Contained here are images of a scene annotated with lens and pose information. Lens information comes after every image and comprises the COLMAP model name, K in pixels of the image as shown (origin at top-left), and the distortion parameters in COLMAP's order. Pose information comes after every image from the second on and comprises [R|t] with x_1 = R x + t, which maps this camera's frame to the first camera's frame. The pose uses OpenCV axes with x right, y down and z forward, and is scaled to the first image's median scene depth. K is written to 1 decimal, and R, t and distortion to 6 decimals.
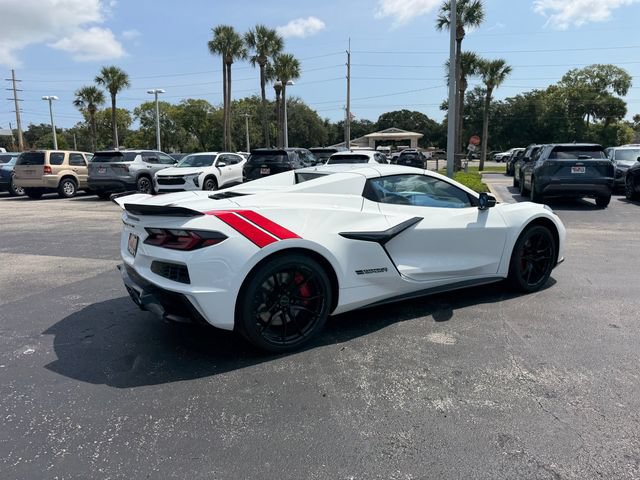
lens RADIAL K [[452.8, 0, 317.0], [0, 452.8, 236.8], [0, 0, 1]] dist [0.042927, -0.052260]
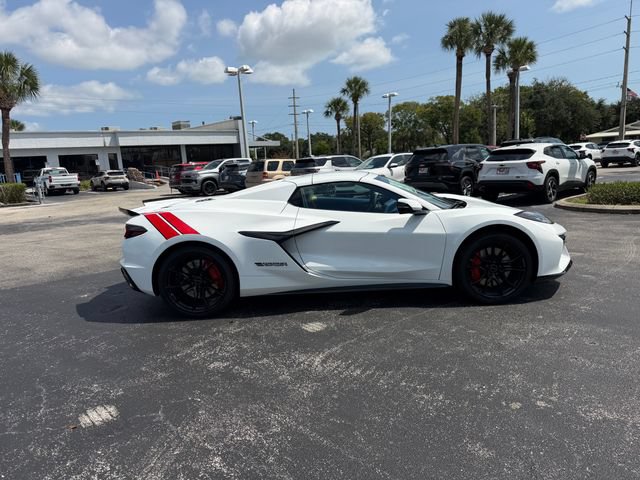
lens RADIAL K [[452.8, 0, 316.6], [0, 452.8, 244.9], [0, 0, 1]] dist [0.042927, -0.052260]
pose [[0.854834, 0.054247, -0.516059, 0.217637], [-0.041696, 0.998486, 0.035889, -0.006287], [0.517224, -0.009162, 0.855801, 0.007469]]
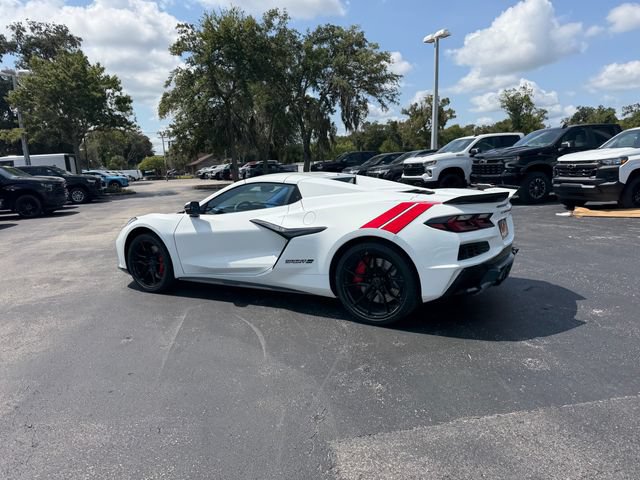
lens RADIAL K [[452.8, 0, 316.2], [0, 452.8, 244.5], [0, 0, 1]] dist [0.042927, -0.052260]
pose [[-0.462439, -0.123051, 0.878071, -0.312513], [0.207096, 0.947940, 0.241910, -0.084719], [-0.862126, 0.293714, -0.412881, 0.492647]]
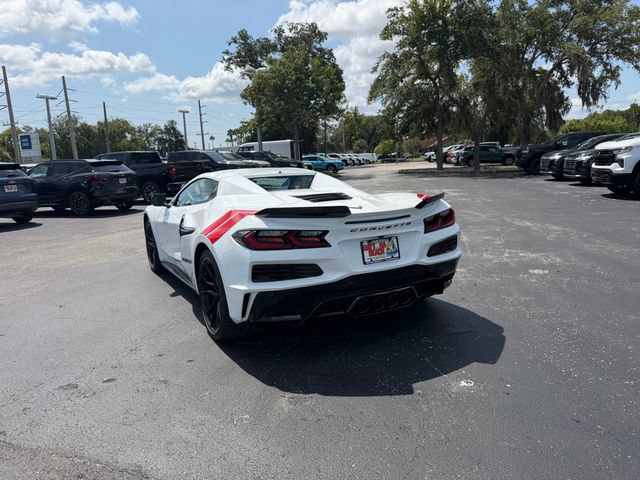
lens RADIAL K [[452.8, 0, 315.8], [0, 452.8, 244.0], [0, 0, 1]] dist [0.042927, -0.052260]
pose [[0.042017, -0.178823, 0.982984, -0.335812], [0.217703, 0.961851, 0.165673, -0.045636], [-0.975110, 0.207037, 0.079345, 0.272602]]
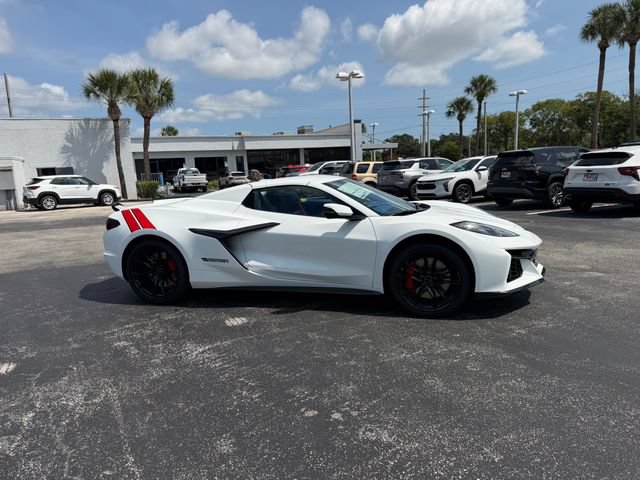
lens RADIAL K [[452.8, 0, 315.6], [0, 452.8, 240.7], [0, 0, 1]] dist [0.042927, -0.052260]
pose [[0.674849, 0.089631, -0.732492, 0.326810], [-0.087728, 0.995302, 0.040966, -0.015274], [0.732723, 0.036614, 0.679542, 0.082801]]
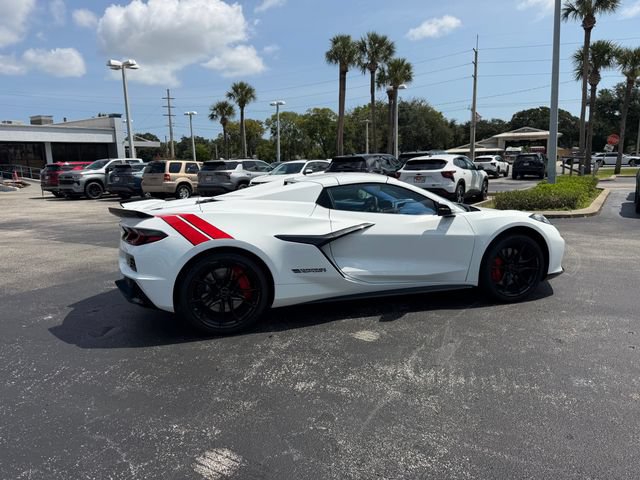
lens RADIAL K [[452.8, 0, 316.7], [0, 452.8, 240.5], [0, 0, 1]] dist [0.042927, -0.052260]
pose [[0.962612, 0.030042, -0.269215, 0.112194], [-0.030566, 0.999530, 0.002248, -0.000342], [0.269156, 0.006065, 0.963078, -0.017024]]
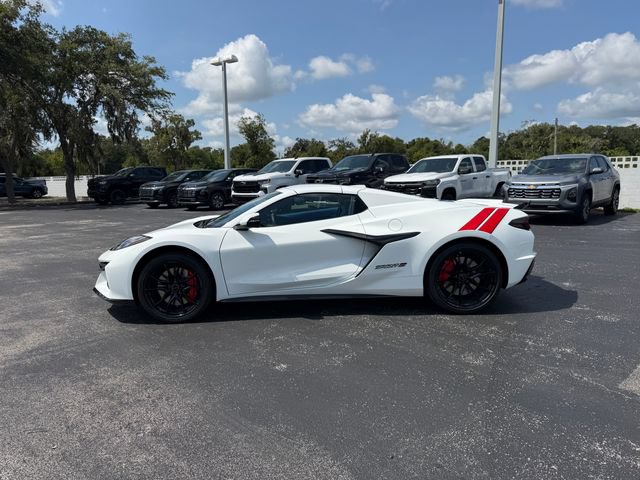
lens RADIAL K [[452.8, 0, 317.6], [0, 452.8, 245.9], [0, 0, 1]] dist [0.042927, -0.052260]
pose [[-0.862749, -0.049946, 0.503160, -0.160407], [0.118345, 0.947523, 0.296975, -0.117887], [-0.491589, 0.315762, -0.811563, 0.661304]]
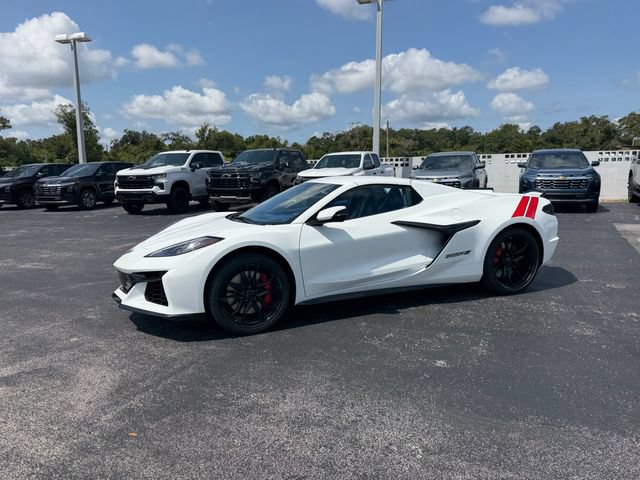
lens RADIAL K [[452.8, 0, 317.4], [0, 452.8, 243.0], [0, 0, 1]] dist [0.042927, -0.052260]
pose [[-0.983815, -0.001128, 0.179182, -0.004367], [0.059012, 0.942155, 0.329943, -0.126053], [-0.169189, 0.335177, -0.926840, 0.701362]]
